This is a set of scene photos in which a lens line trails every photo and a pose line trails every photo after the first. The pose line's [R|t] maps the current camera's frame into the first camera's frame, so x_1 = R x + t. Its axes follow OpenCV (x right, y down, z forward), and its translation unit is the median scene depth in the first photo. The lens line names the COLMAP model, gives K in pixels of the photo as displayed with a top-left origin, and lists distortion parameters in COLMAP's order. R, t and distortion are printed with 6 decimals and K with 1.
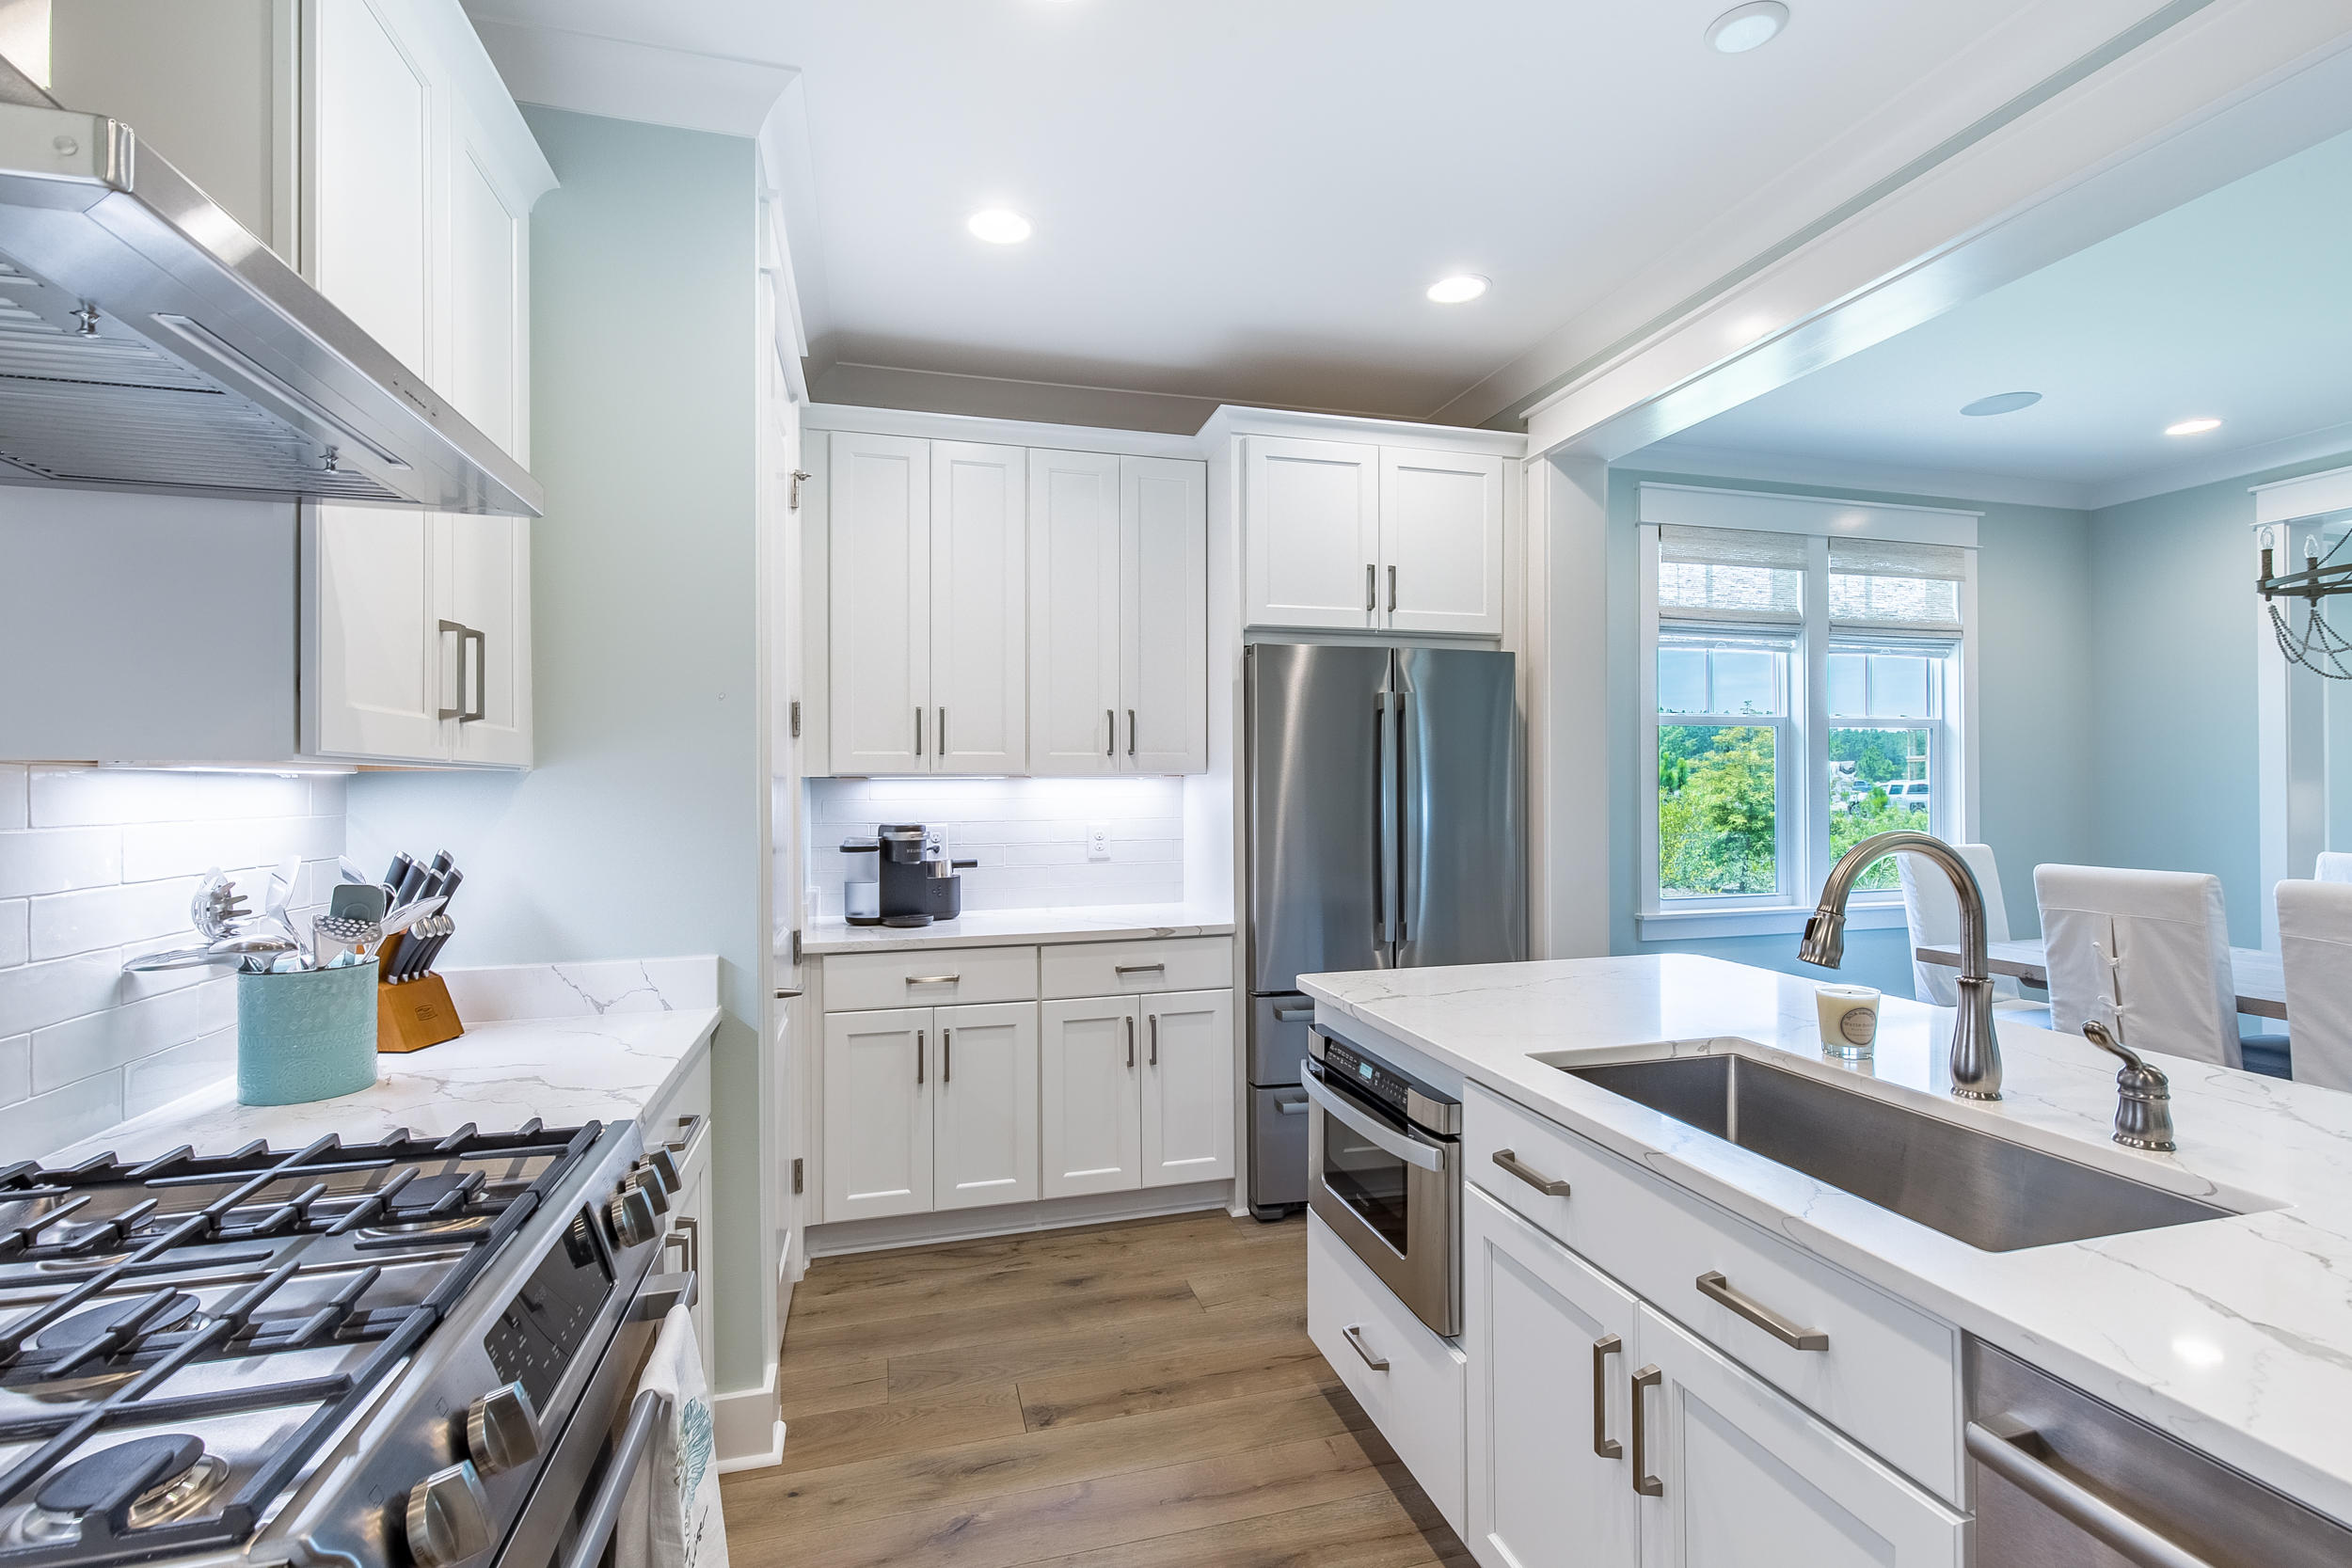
lens RADIAL K [[1072.6, 0, 1189.5], [0, 1072.6, 787.0], [0, 0, 1]] dist [0.010095, -0.002394]
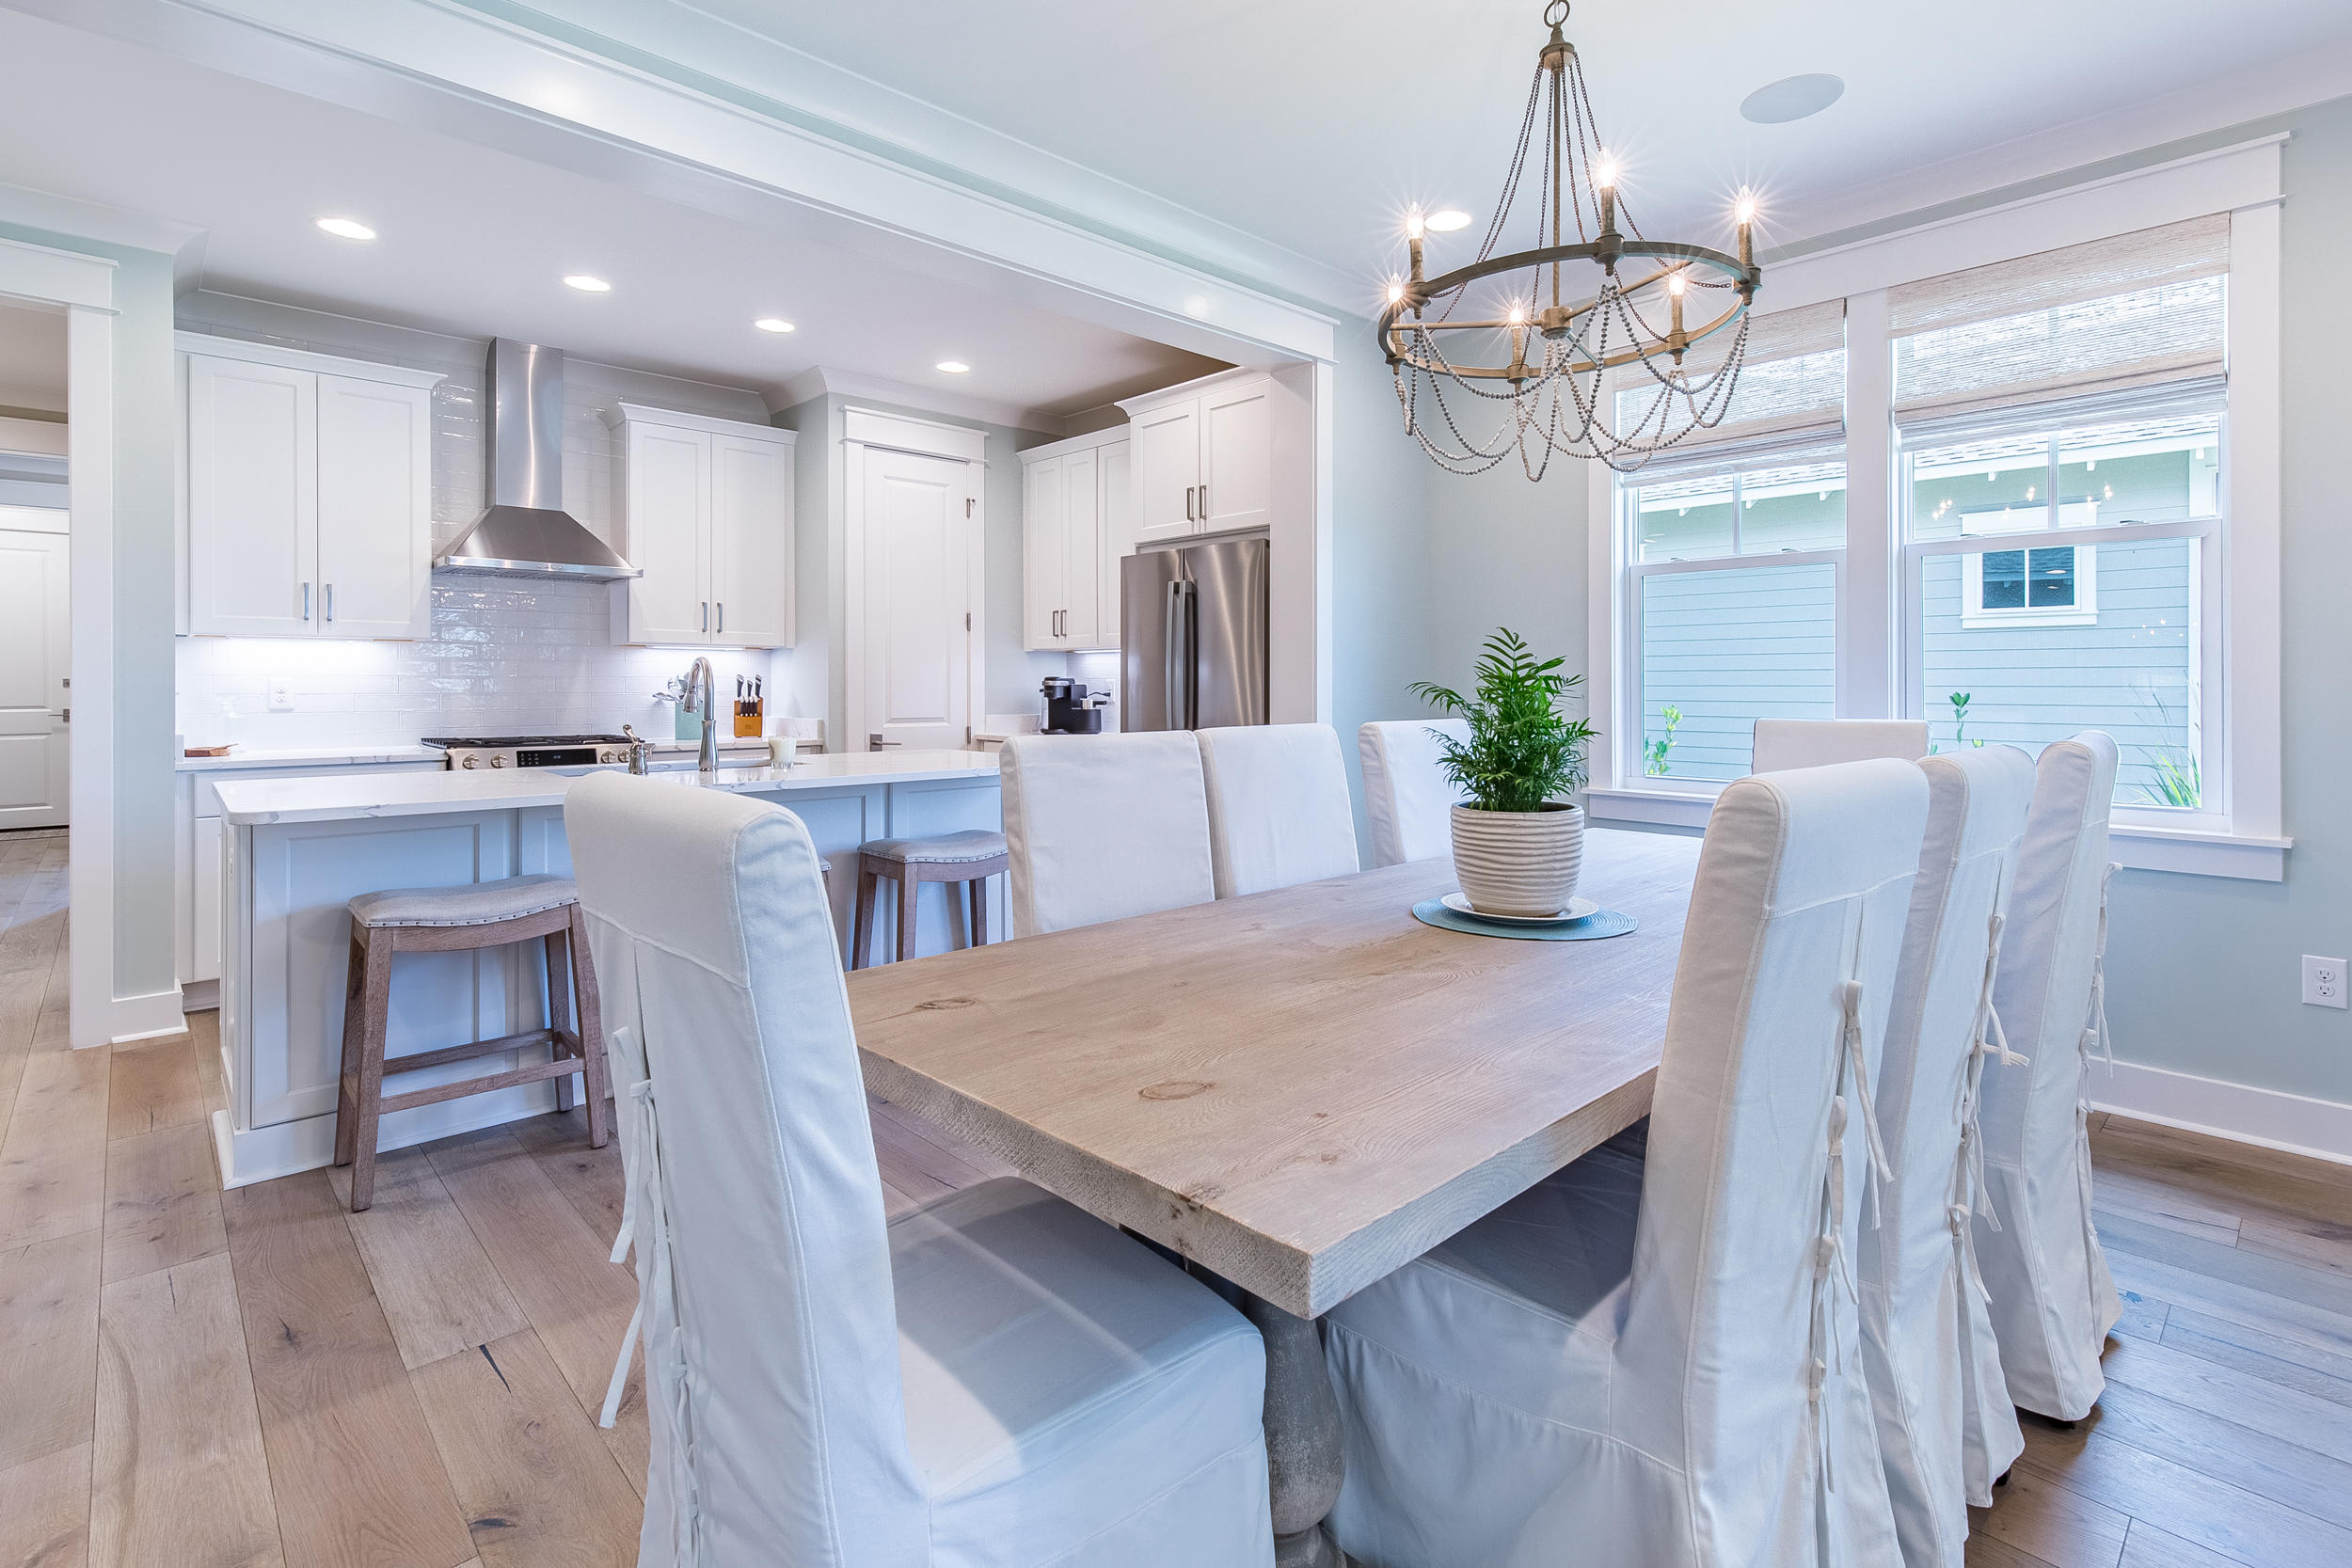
lens RADIAL K [[1072.6, 0, 1169.8], [0, 1072.6, 694.4], [0, 0, 1]] dist [0.010095, -0.002394]
pose [[0.465107, 0.014423, -0.885137, 1.399867], [-0.003868, 0.999891, 0.014261, 0.037373], [0.885246, -0.003209, 0.465112, 0.347662]]
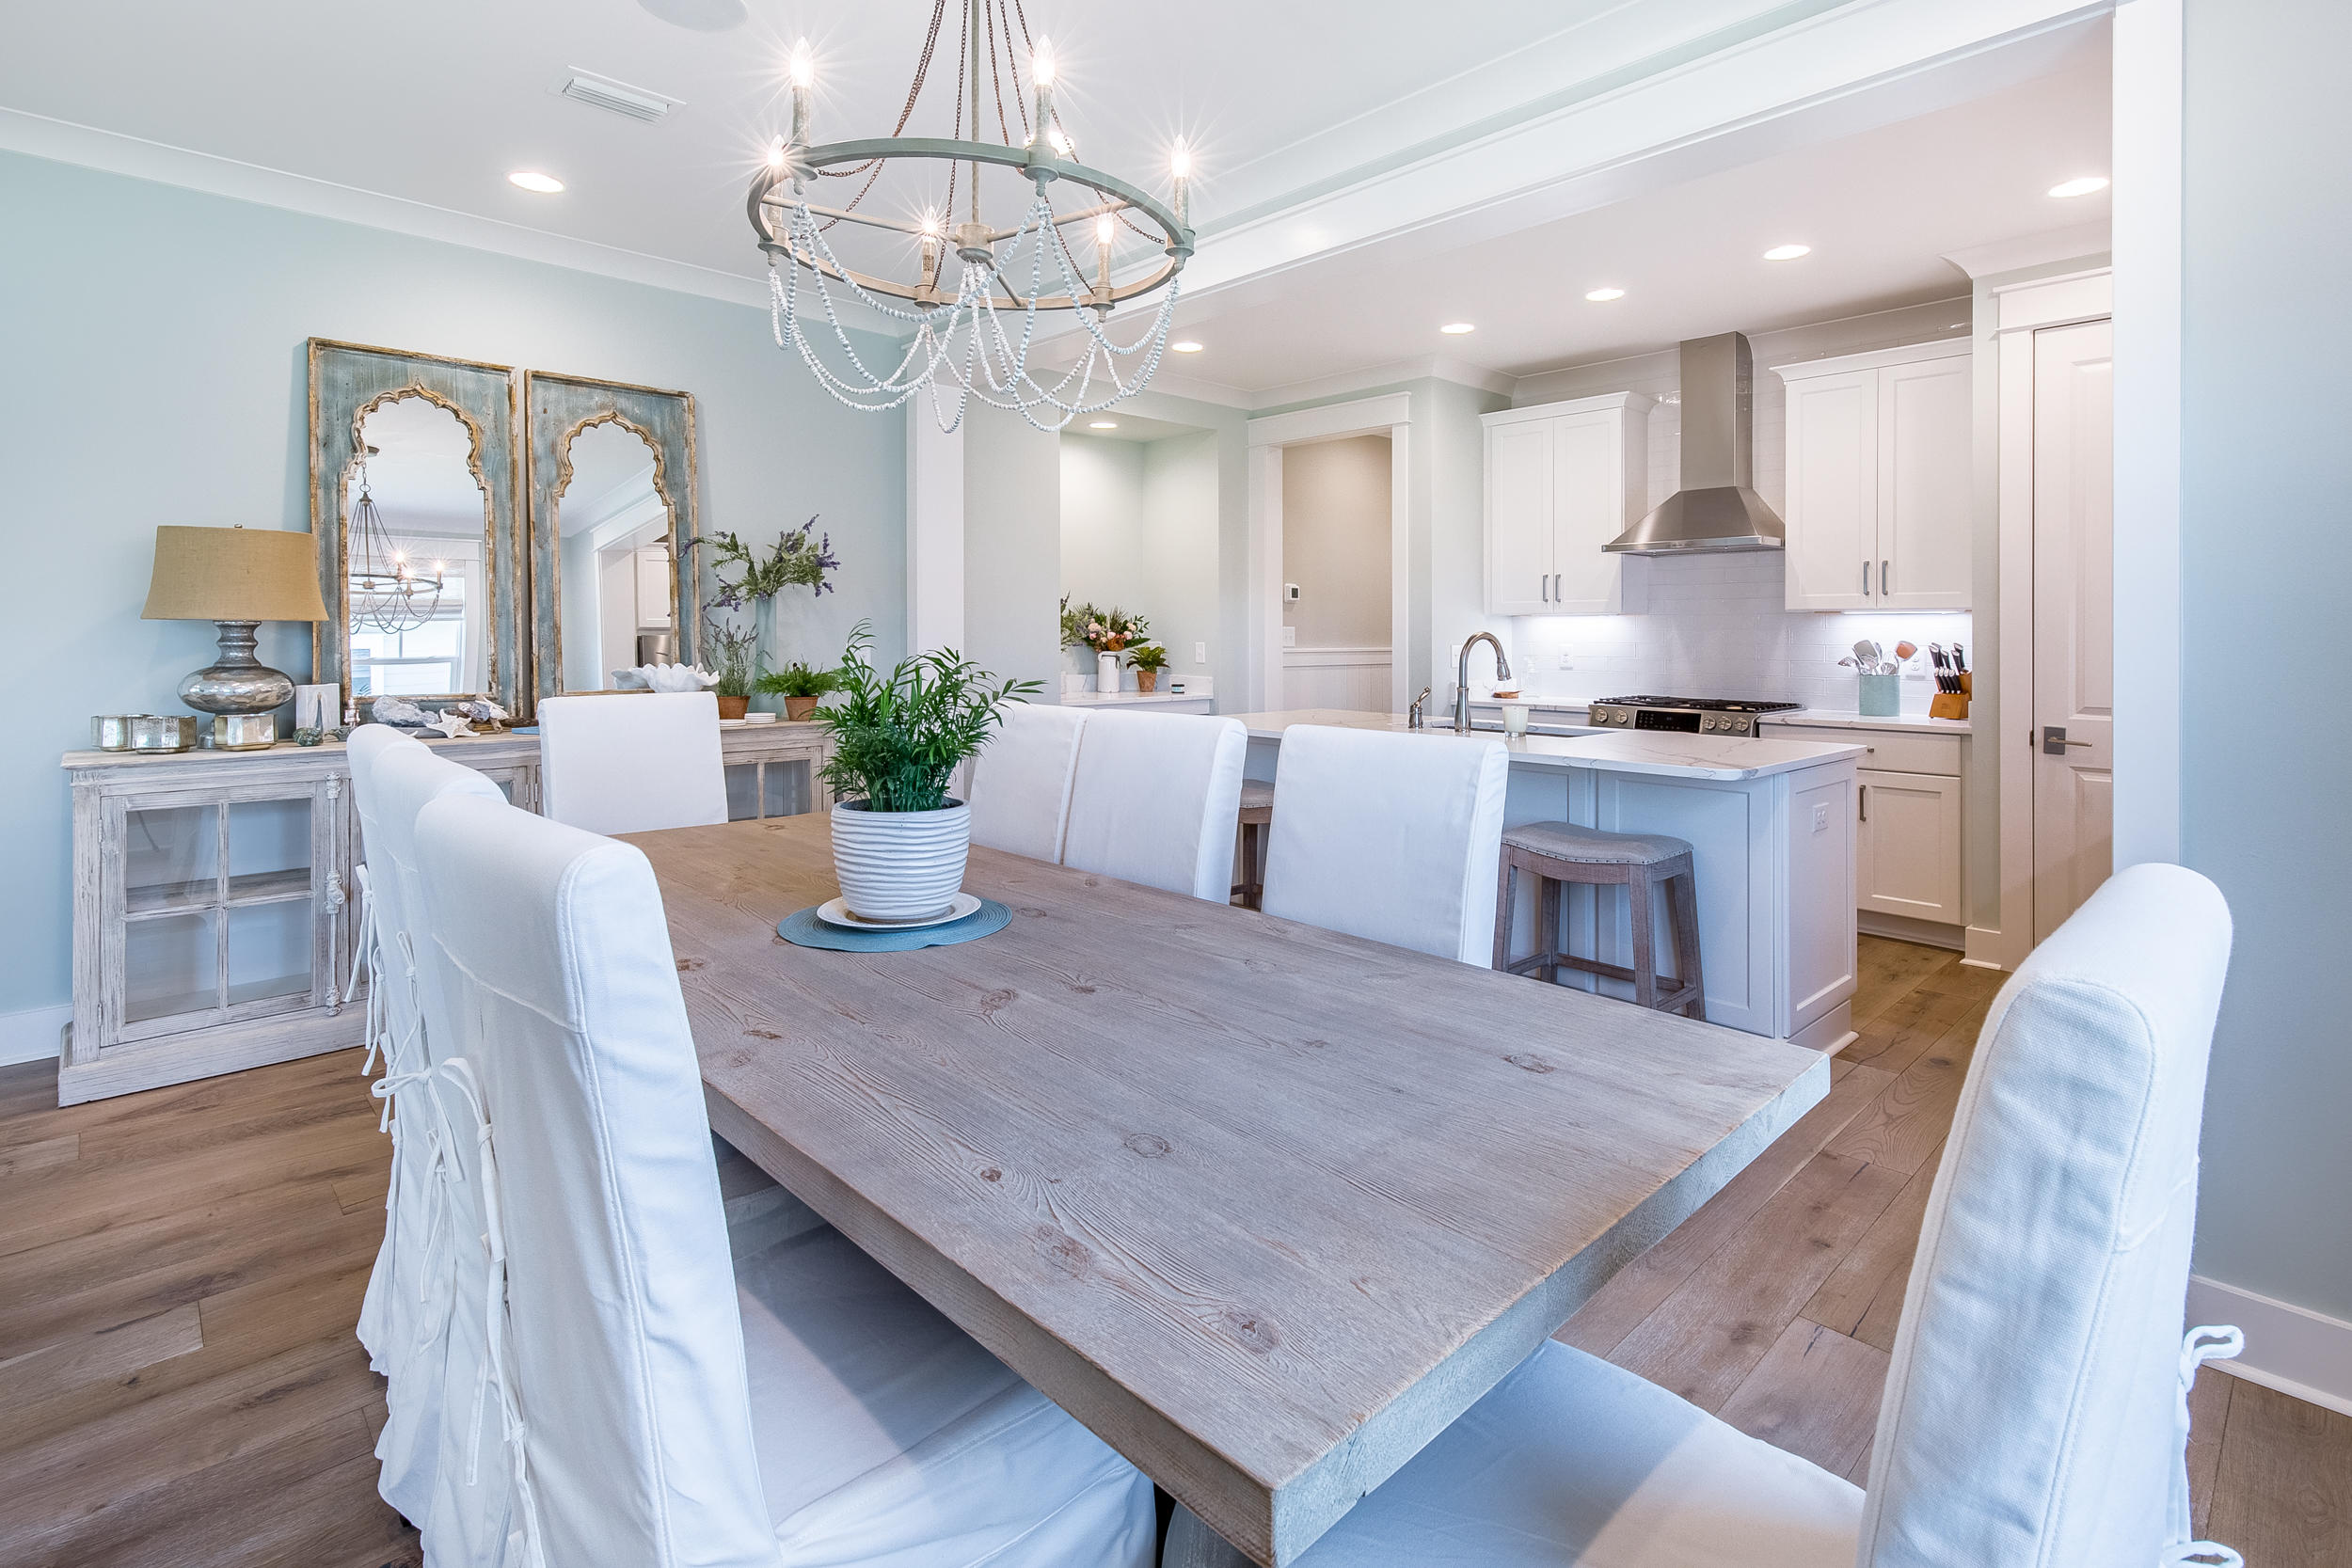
lens RADIAL K [[1072.6, 0, 1211.0], [0, 1072.6, 636.4], [0, 0, 1]] dist [0.010095, -0.002394]
pose [[-0.879999, 0.005546, -0.474944, 1.101349], [0.003144, 0.999978, 0.005852, 0.013922], [0.474966, 0.003657, -0.879997, 1.315608]]
